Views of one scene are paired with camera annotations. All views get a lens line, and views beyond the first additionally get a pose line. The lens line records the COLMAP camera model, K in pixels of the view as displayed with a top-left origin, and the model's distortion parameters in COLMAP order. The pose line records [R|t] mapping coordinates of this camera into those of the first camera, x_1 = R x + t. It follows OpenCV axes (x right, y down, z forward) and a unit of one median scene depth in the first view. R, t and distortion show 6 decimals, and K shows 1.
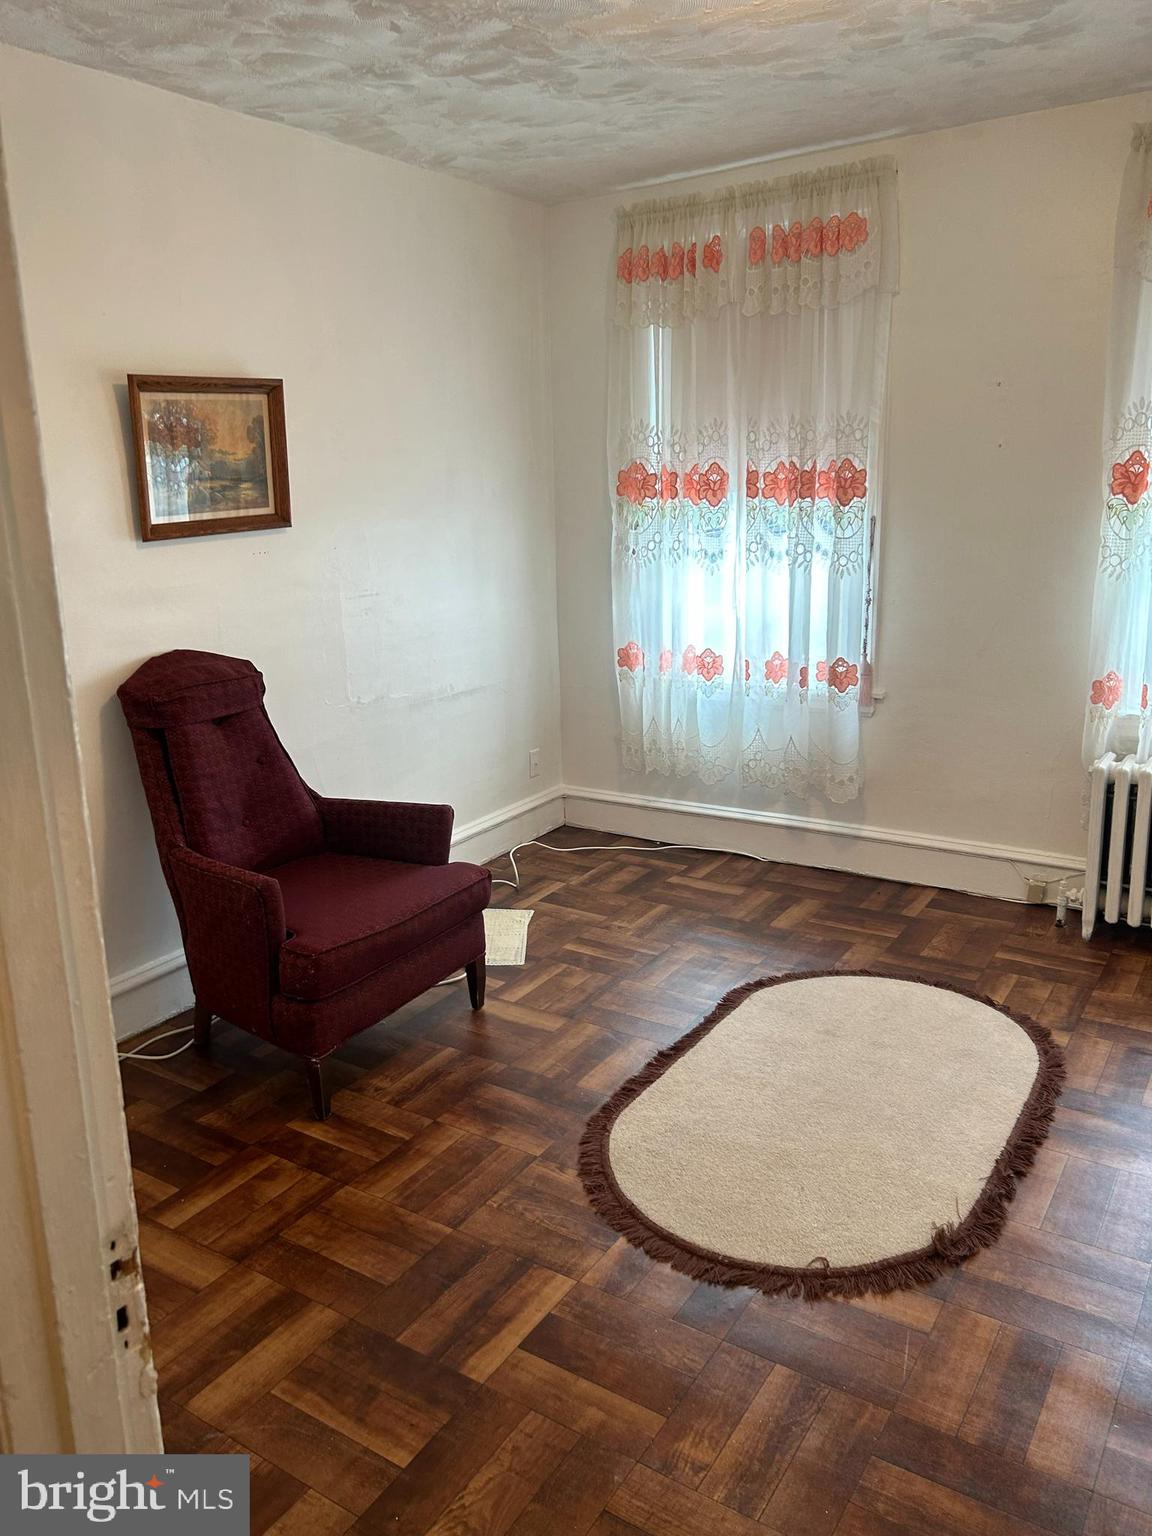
lens RADIAL K [[1154.0, 0, 577.0], [0, 1154.0, 764.2], [0, 0, 1]] dist [0.055554, -0.057172]
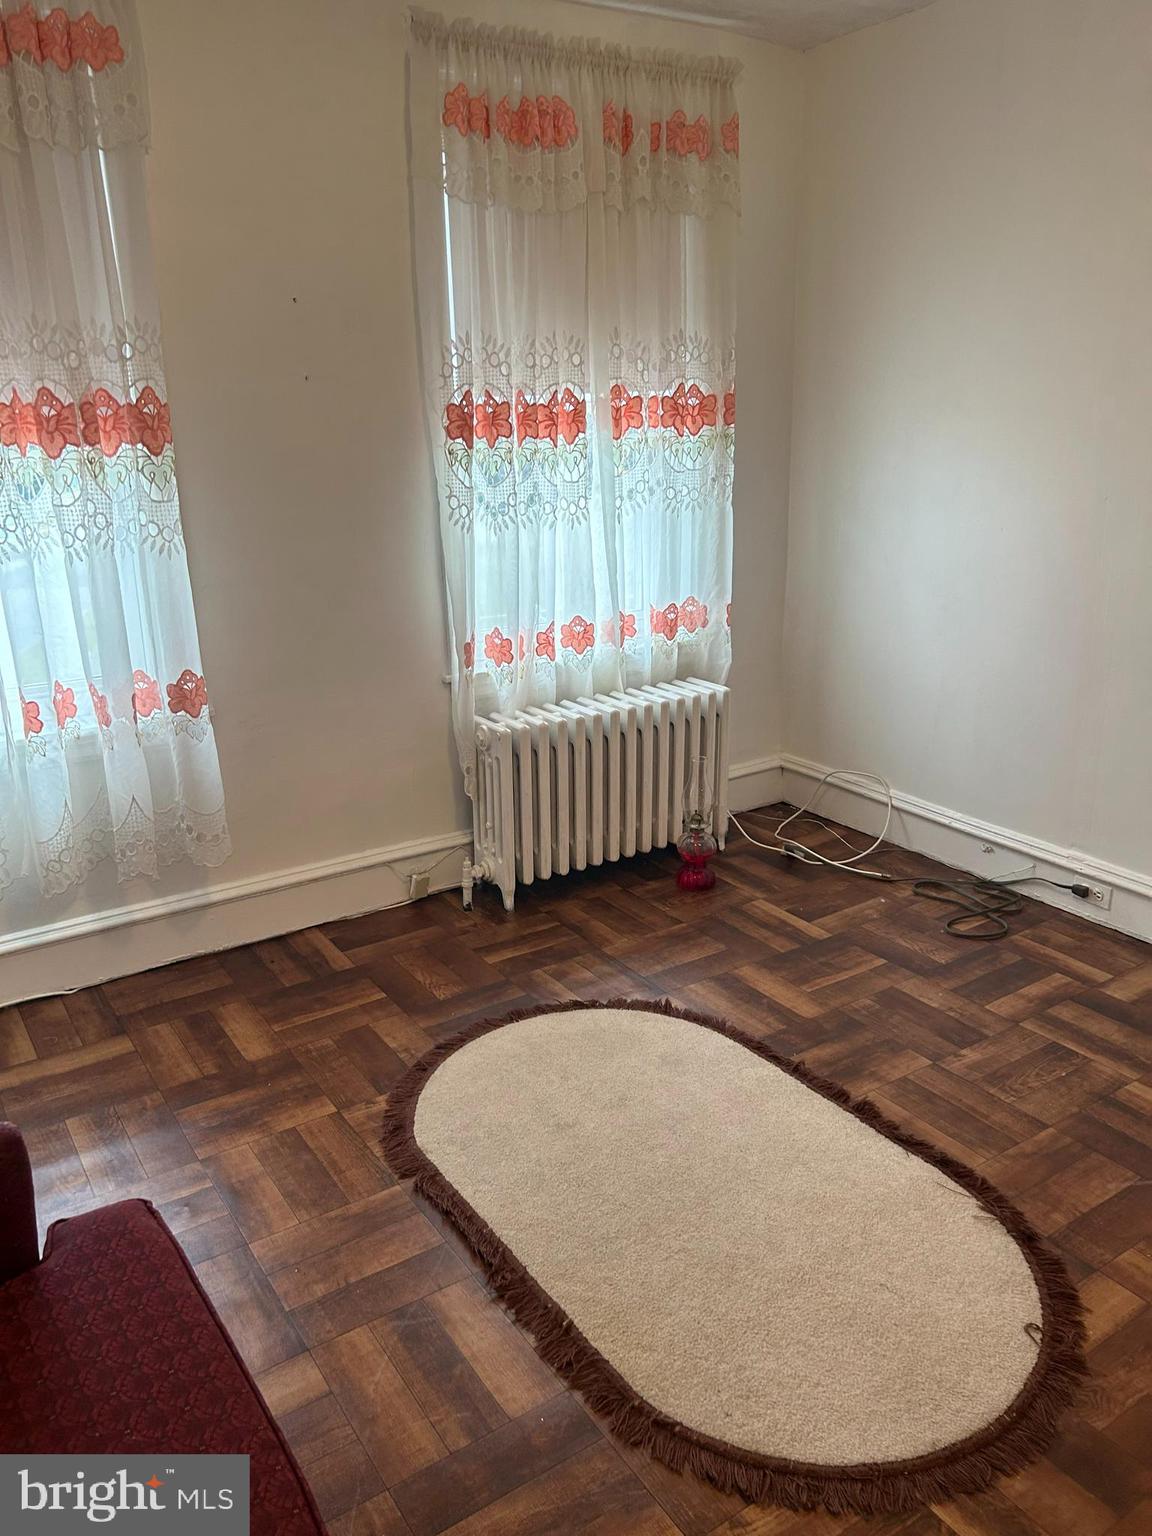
lens RADIAL K [[1154.0, 0, 577.0], [0, 1154.0, 764.2], [0, 0, 1]] dist [0.055554, -0.057172]
pose [[0.402591, -0.251890, 0.880041, -0.322583], [0.222976, 0.959421, 0.172606, -0.108688], [-0.887807, 0.126738, 0.442420, 0.485509]]
